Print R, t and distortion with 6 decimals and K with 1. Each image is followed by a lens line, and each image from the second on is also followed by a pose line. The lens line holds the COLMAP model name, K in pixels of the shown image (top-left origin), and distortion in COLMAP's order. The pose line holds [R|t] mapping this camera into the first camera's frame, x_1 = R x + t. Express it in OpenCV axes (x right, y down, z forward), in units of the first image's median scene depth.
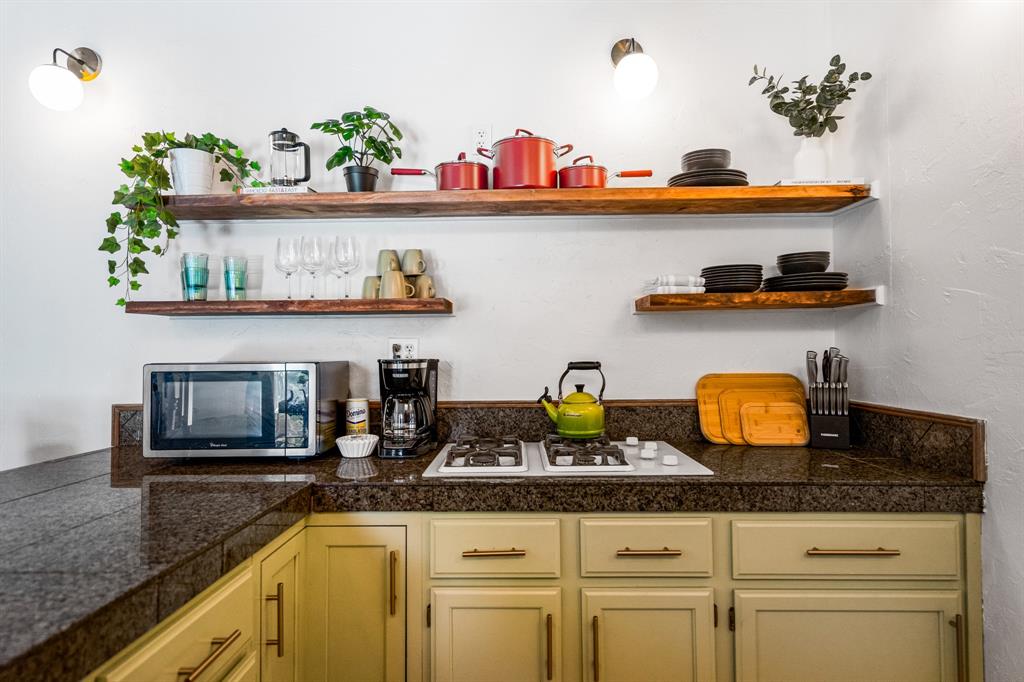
lens RADIAL K [[577.1, 0, 512.1], [0, 577.1, 337.6], [0, 0, 1]] dist [0.002091, -0.000168]
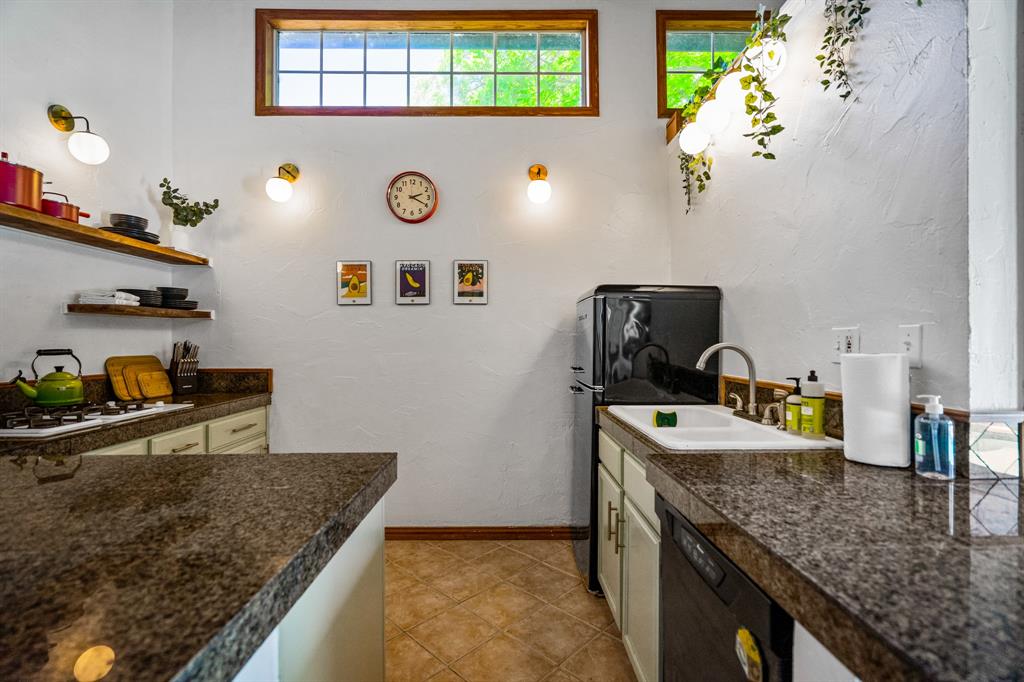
lens RADIAL K [[463.5, 0, 510.2], [0, 463.5, 339.6], [0, 0, 1]] dist [-0.000739, 0.001024]
pose [[-0.026231, 0.010521, 0.999601, -0.977459], [-0.021381, 0.999710, -0.011083, 0.009344], [-0.999427, -0.021663, -0.025999, -0.011848]]
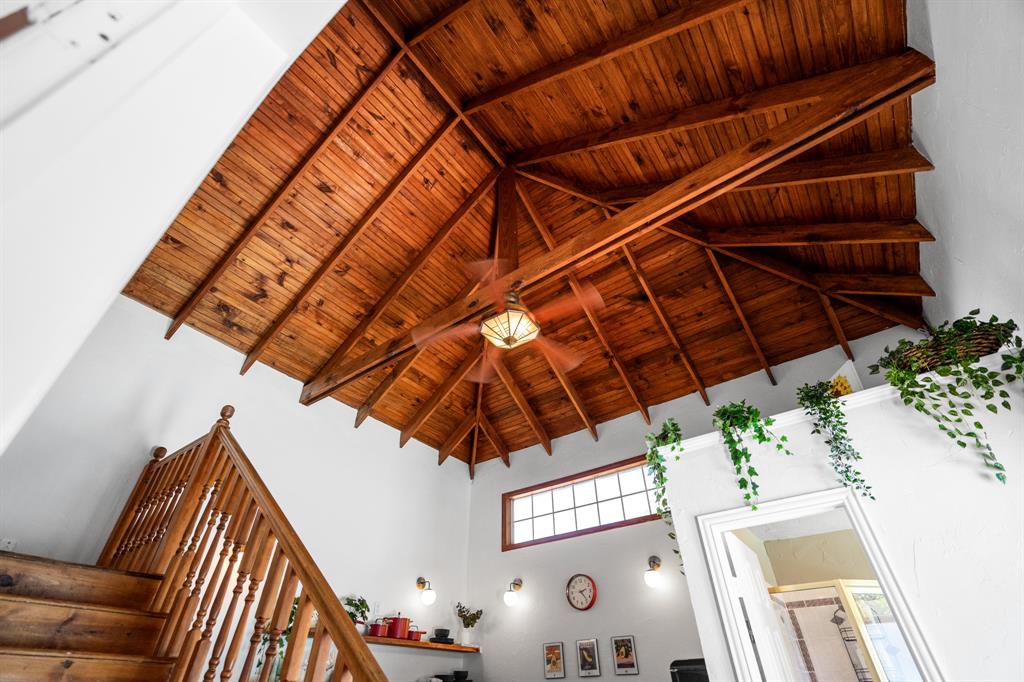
lens RADIAL K [[463.5, 0, 511.4], [0, 463.5, 341.4], [0, 0, 1]] dist [-0.000739, 0.001024]
pose [[0.577814, 0.503785, 0.642131, -1.856675], [-0.011797, 0.791836, -0.610620, -0.030345], [-0.816083, 0.345249, 0.463477, -0.999016]]
